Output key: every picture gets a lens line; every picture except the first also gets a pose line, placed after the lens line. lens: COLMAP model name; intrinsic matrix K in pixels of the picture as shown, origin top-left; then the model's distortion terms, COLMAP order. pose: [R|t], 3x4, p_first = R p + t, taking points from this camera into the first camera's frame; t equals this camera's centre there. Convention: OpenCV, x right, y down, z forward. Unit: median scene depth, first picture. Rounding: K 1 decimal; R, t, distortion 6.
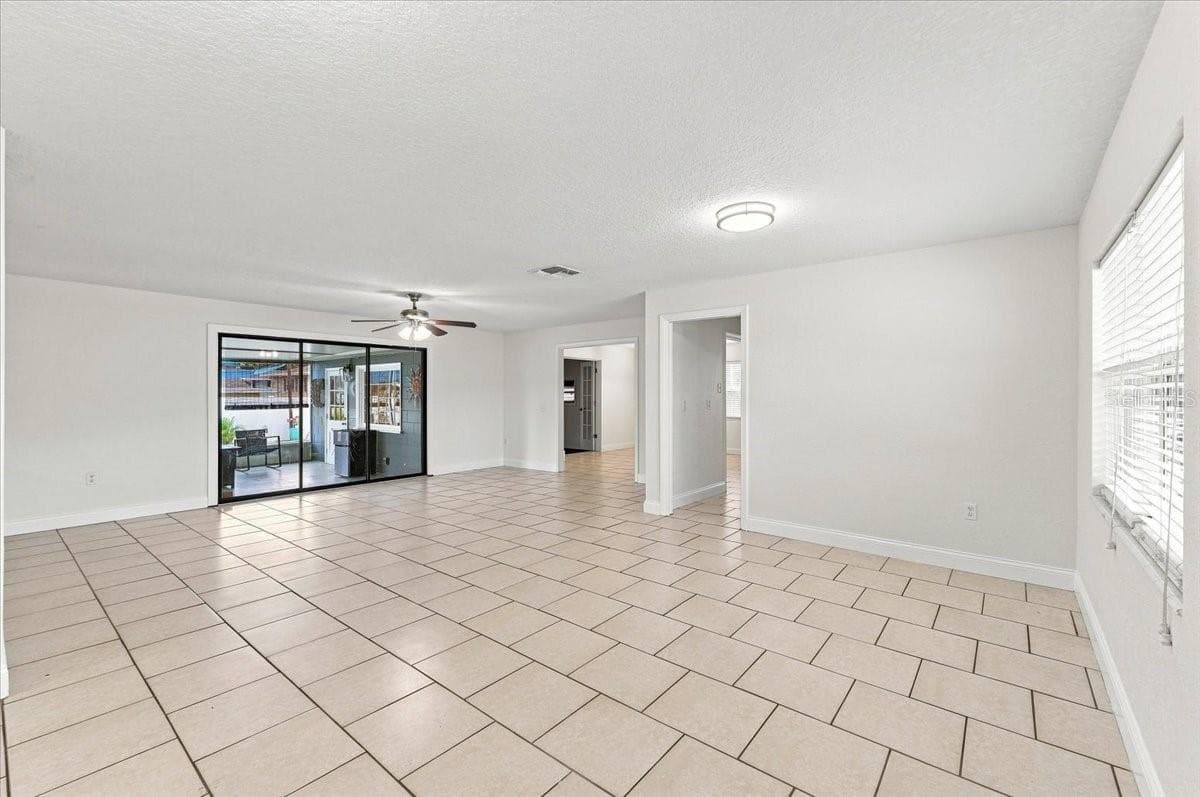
lens RADIAL K [[511.6, 0, 602.4], [0, 511.6, 393.8], [0, 0, 1]] dist [0.005861, -0.001179]
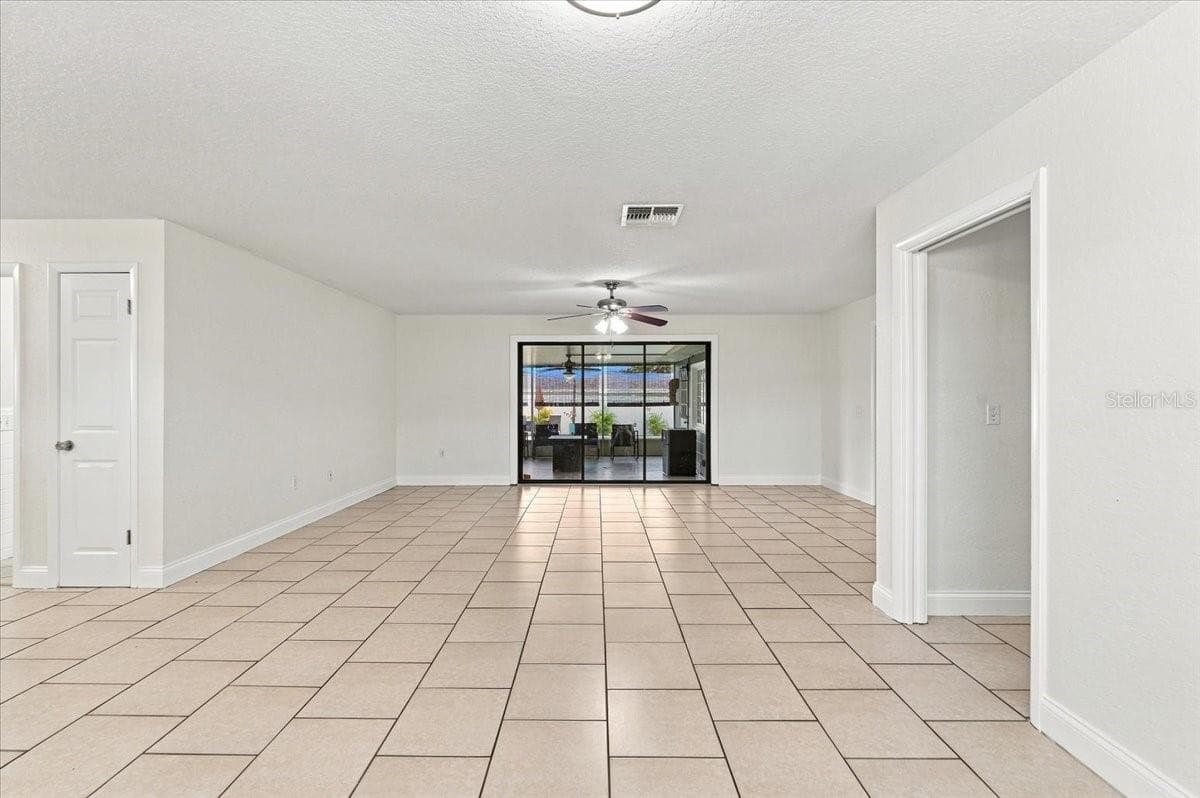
lens RADIAL K [[511.6, 0, 597.9], [0, 511.6, 399.4], [0, 0, 1]] dist [0.005861, -0.001179]
pose [[0.620156, 0.006315, -0.784453, 0.302987], [0.002393, 0.999948, 0.009941, 0.003346], [0.784475, -0.008042, 0.620108, 0.385957]]
